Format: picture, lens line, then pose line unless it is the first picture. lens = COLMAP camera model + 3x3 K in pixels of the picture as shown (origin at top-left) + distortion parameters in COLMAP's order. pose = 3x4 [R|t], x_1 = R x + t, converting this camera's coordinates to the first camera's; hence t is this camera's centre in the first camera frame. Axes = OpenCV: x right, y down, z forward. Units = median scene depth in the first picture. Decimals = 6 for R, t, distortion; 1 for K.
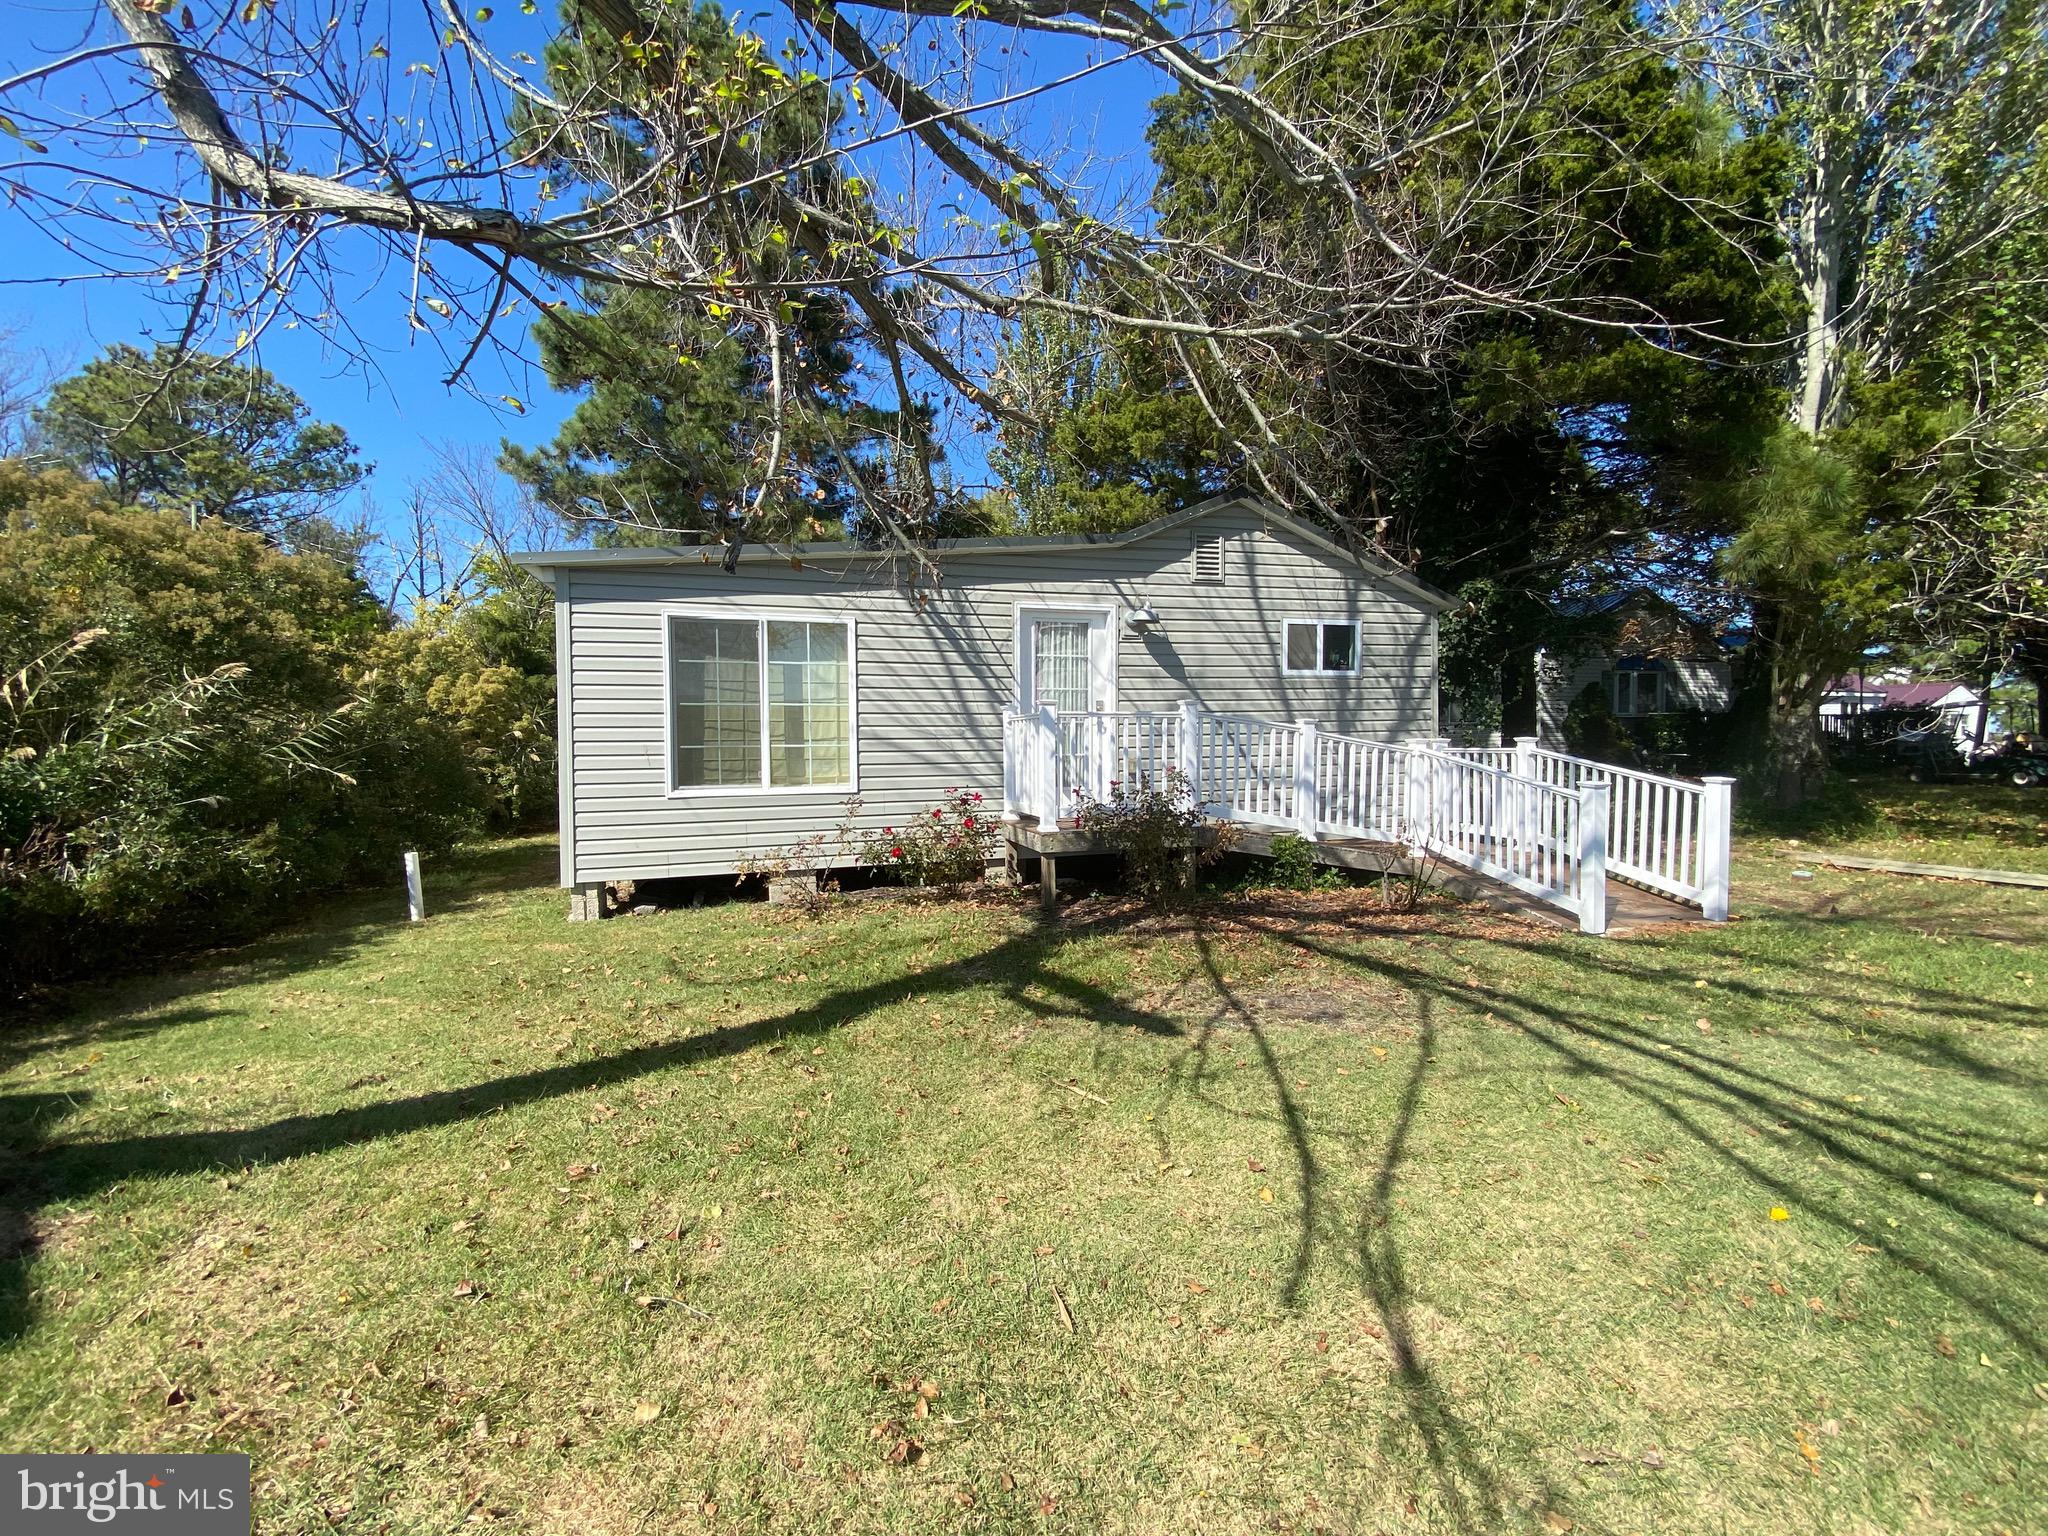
lens RADIAL K [[841.5, 0, 1019.5], [0, 841.5, 767.7], [0, 0, 1]] dist [0.010846, -0.000819]
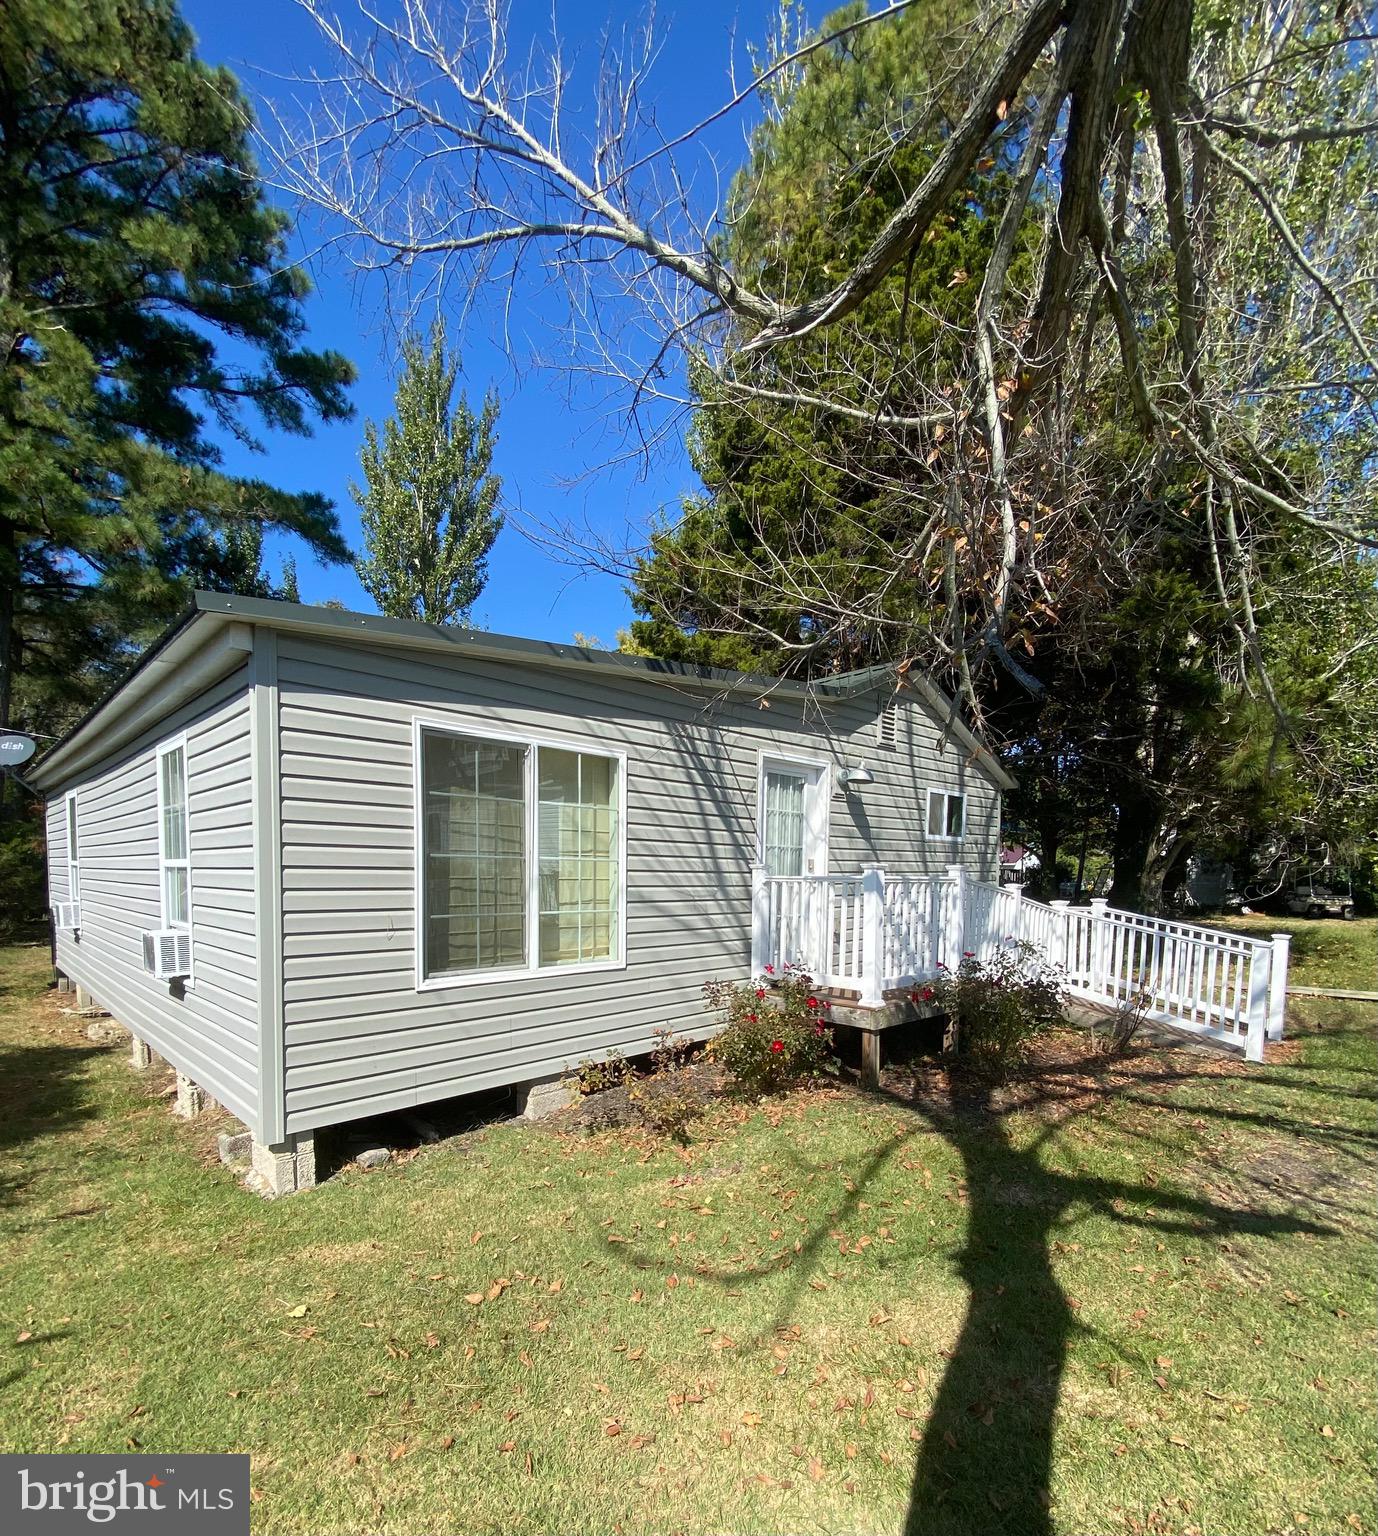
lens RADIAL K [[753.7, 0, 688.9], [0, 753.7, 920.3], [0, 0, 1]] dist [-0.002498, -0.000389]
pose [[0.877592, -0.012741, 0.479240, -0.480772], [-0.002242, 0.999527, 0.030679, -0.038813], [-0.479404, -0.027998, 0.877148, 0.330091]]
